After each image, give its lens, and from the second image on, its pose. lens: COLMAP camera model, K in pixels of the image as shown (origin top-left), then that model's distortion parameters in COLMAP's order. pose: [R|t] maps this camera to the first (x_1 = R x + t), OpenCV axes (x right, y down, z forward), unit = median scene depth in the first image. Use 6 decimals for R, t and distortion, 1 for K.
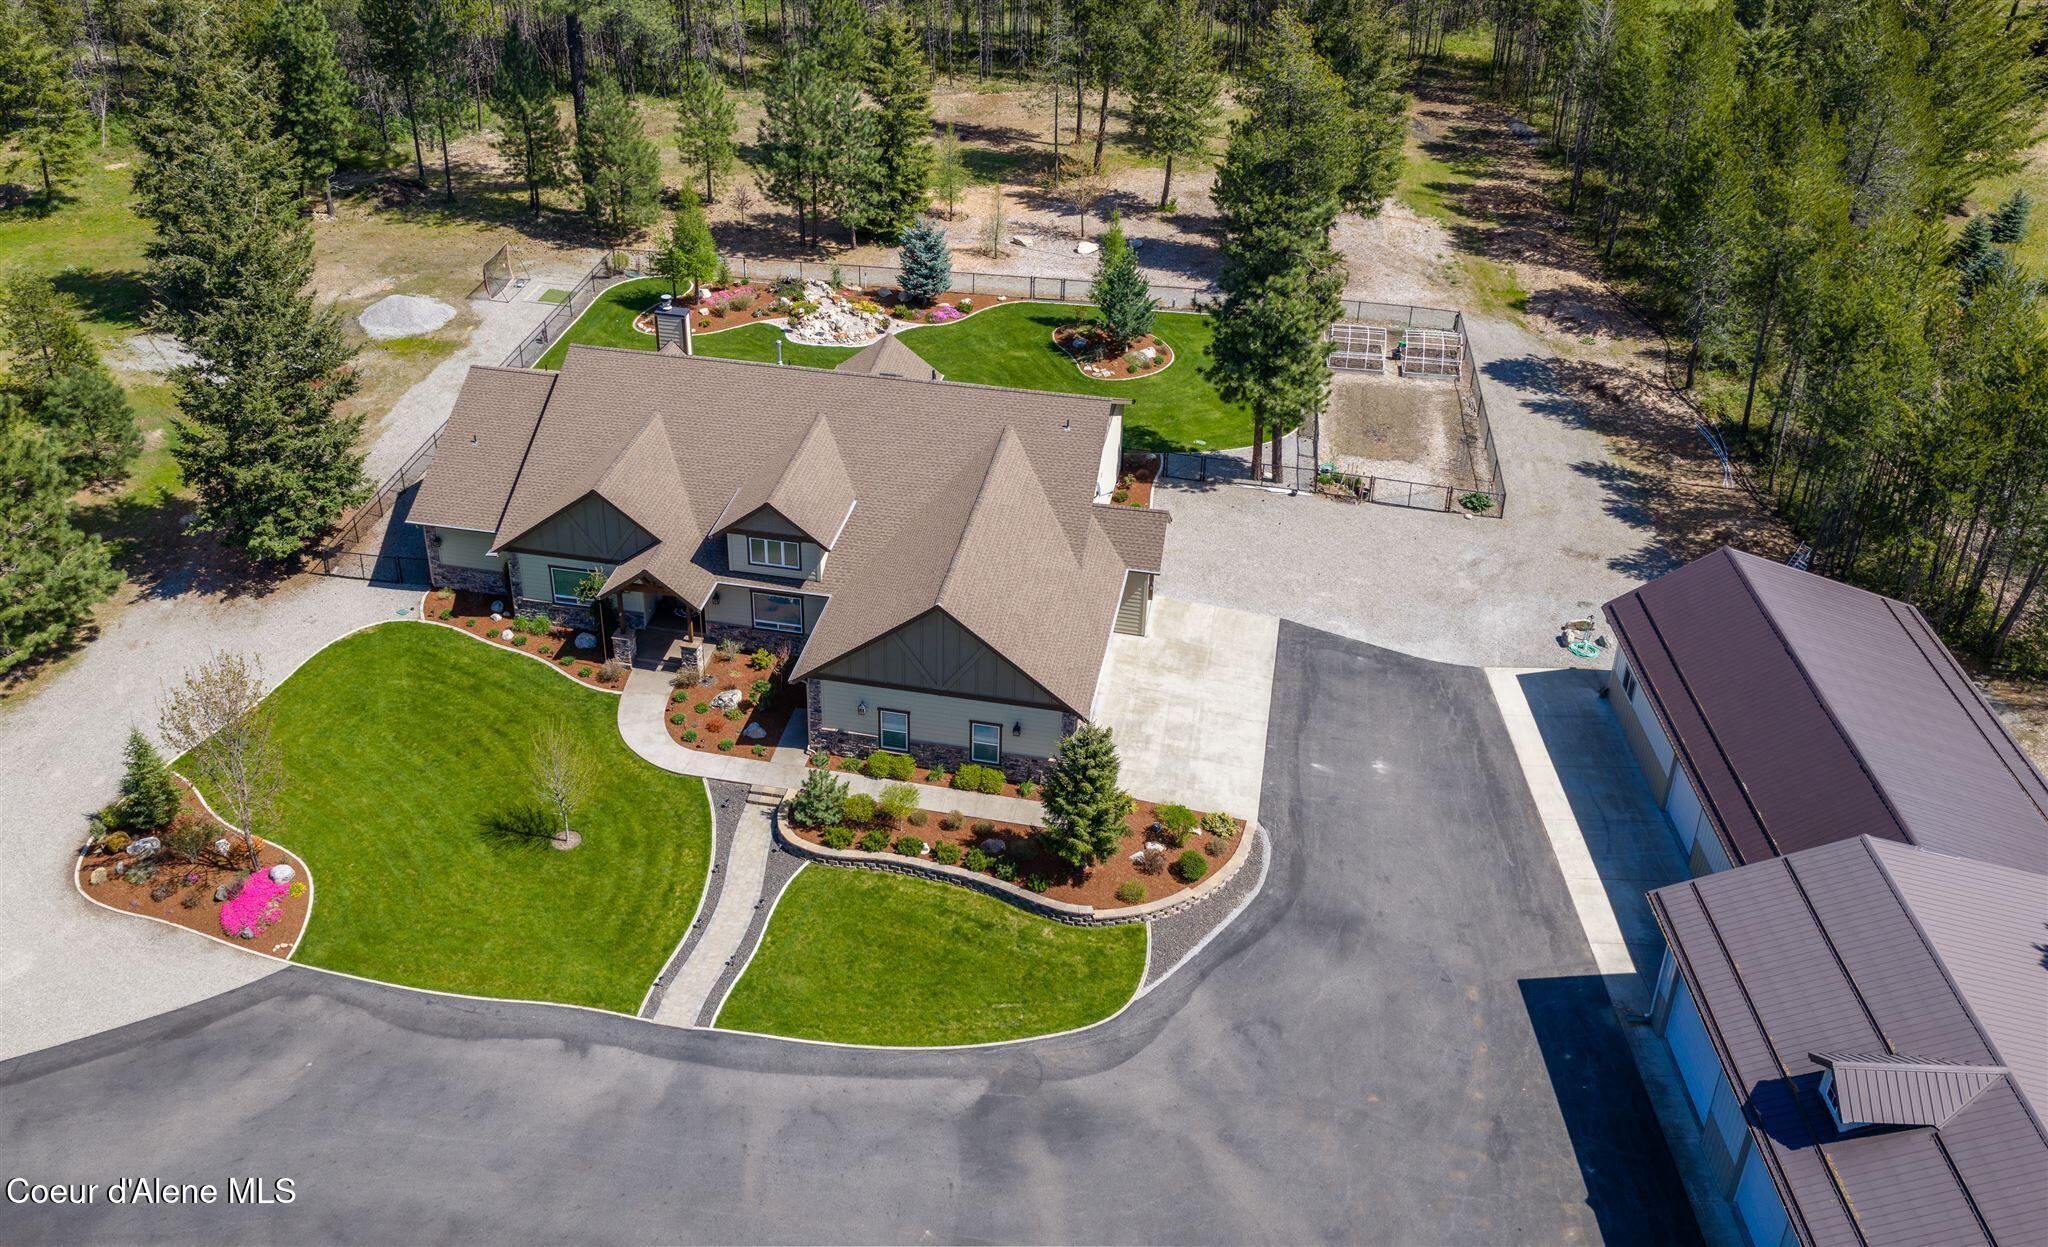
lens RADIAL K [[1854.8, 0, 928.9], [0, 1854.8, 498.4], [0, 0, 1]] dist [0.071473, -0.093525]
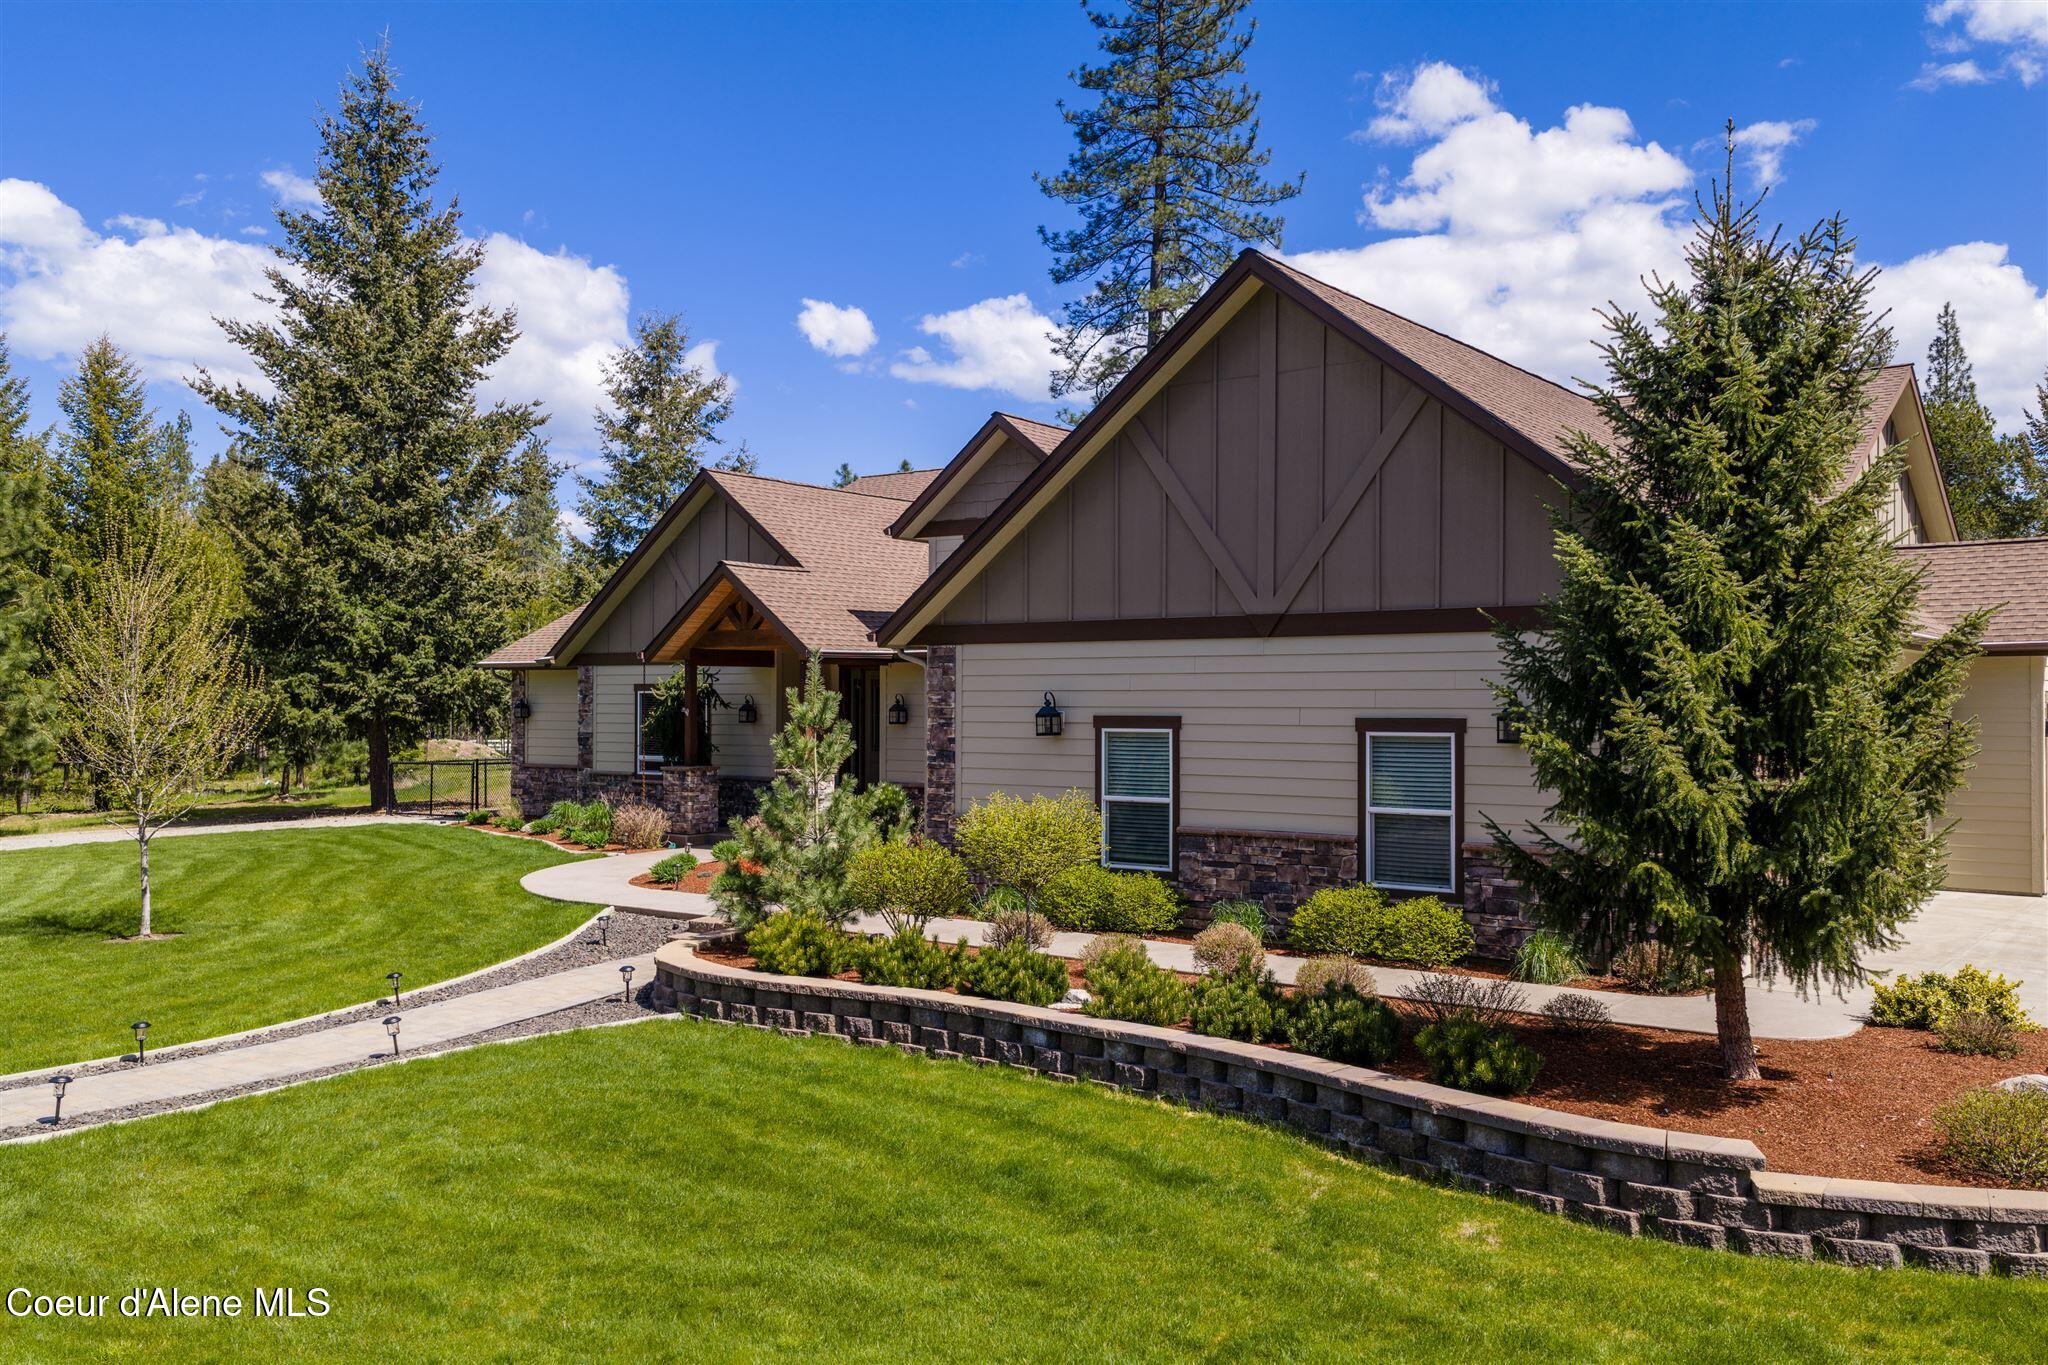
lens RADIAL K [[1679.8, 0, 1034.2], [0, 1679.8, 686.2], [0, 0, 1]] dist [0.067728, -0.078946]
pose [[0.916249, 0.000322, -0.400610, 0.075477], [-0.202665, 0.862969, -0.462830, 0.227370], [0.345565, 0.505257, 0.790759, 0.694458]]
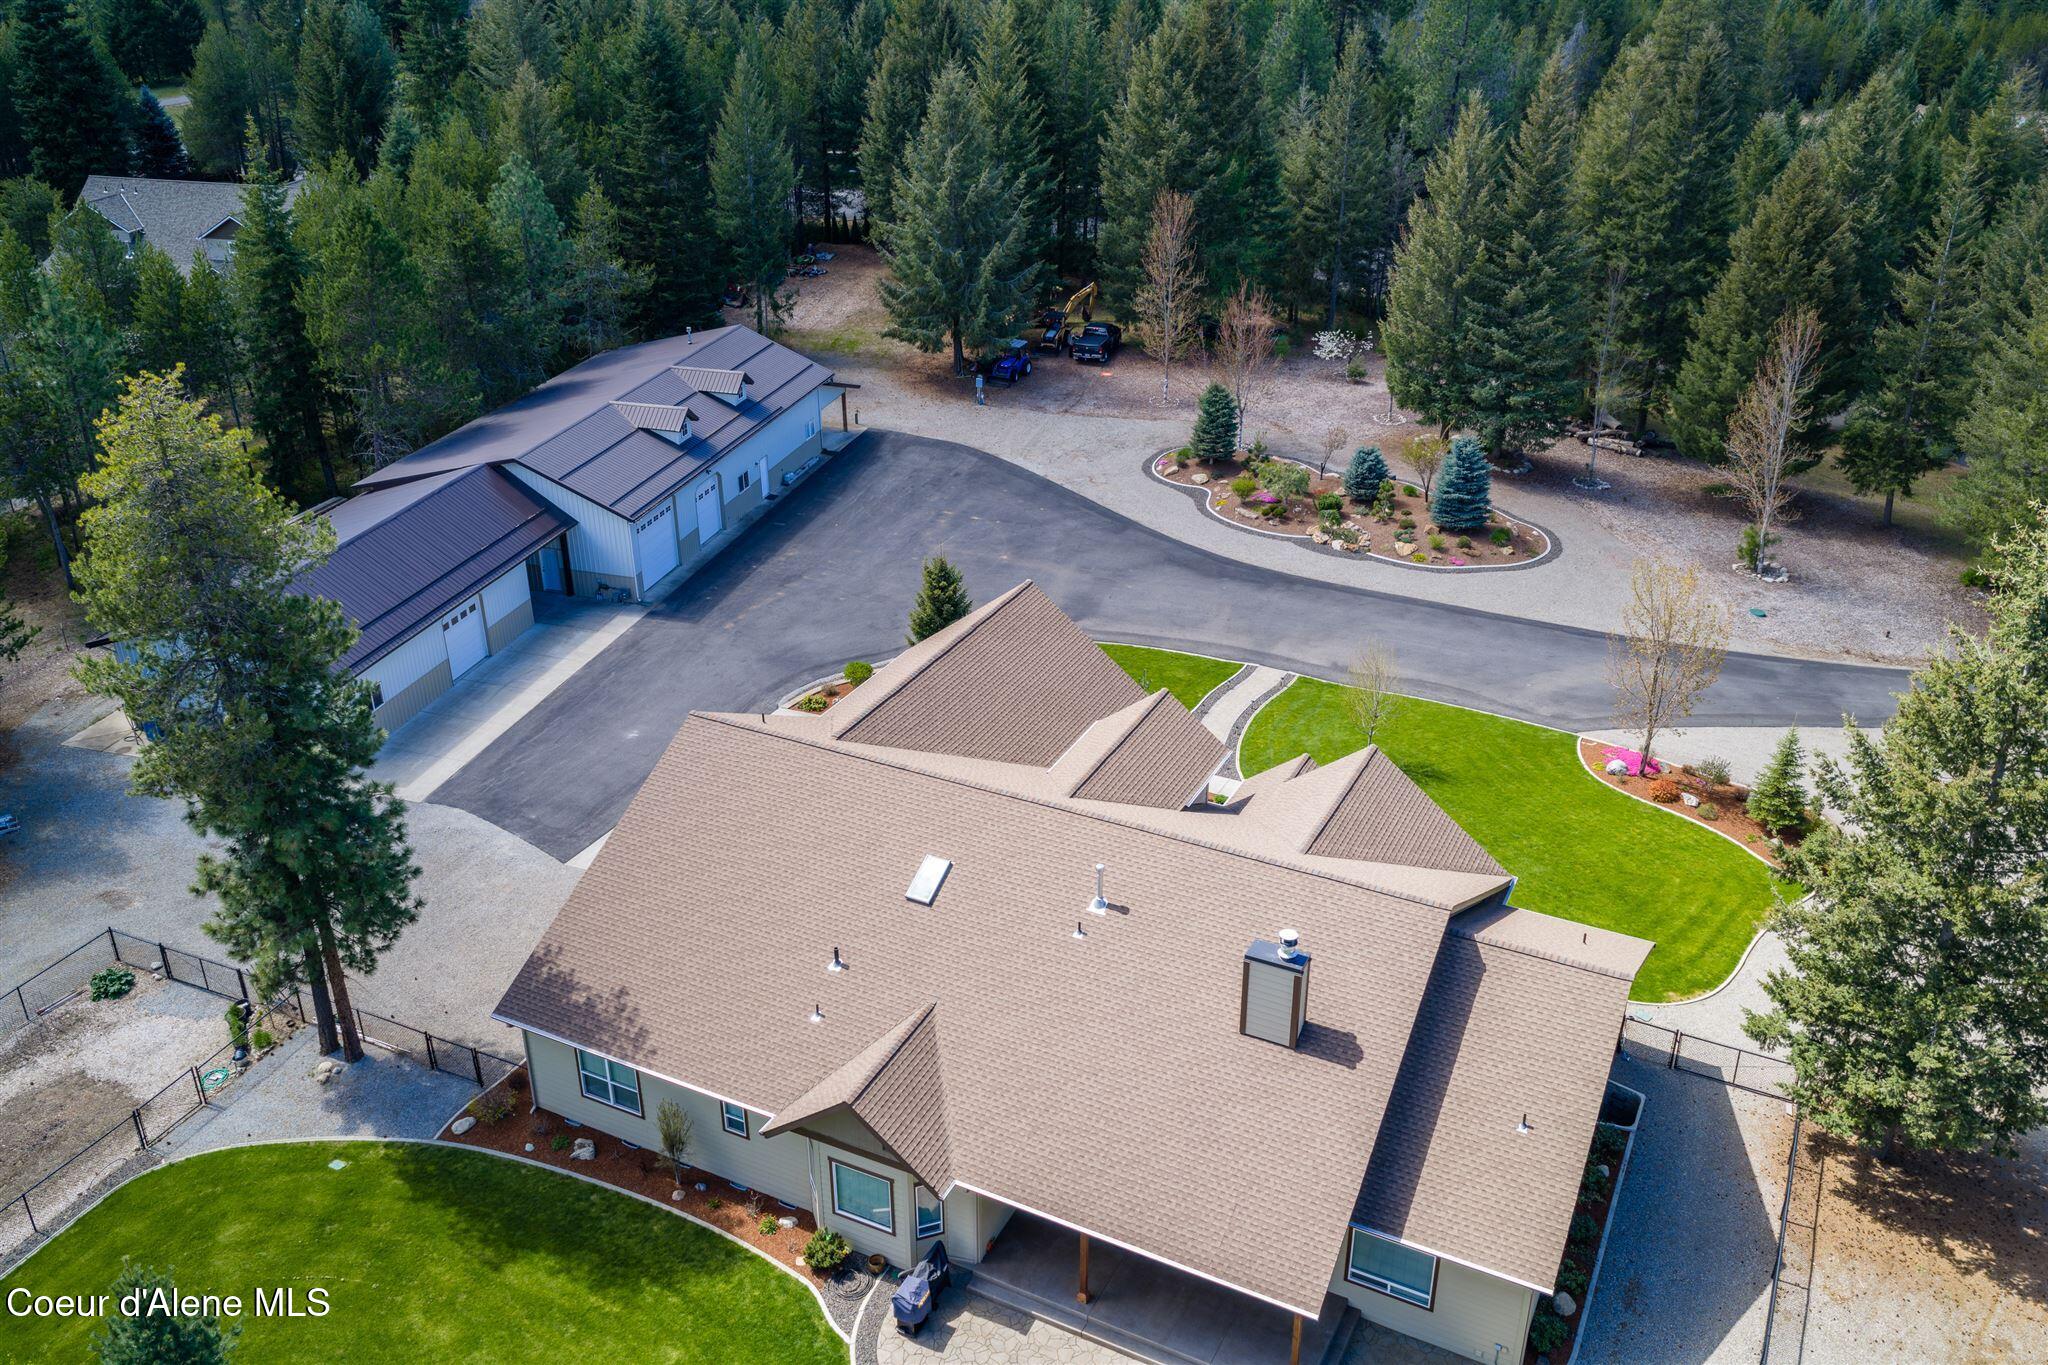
lens RADIAL K [[1679.8, 0, 1034.2], [0, 1679.8, 686.2], [0, 0, 1]] dist [0.067728, -0.078946]
pose [[-0.971483, -0.104051, 0.213058, -0.185388], [0.120160, 0.558593, 0.820692, -0.620522], [-0.204406, 0.822889, -0.530161, 1.368074]]
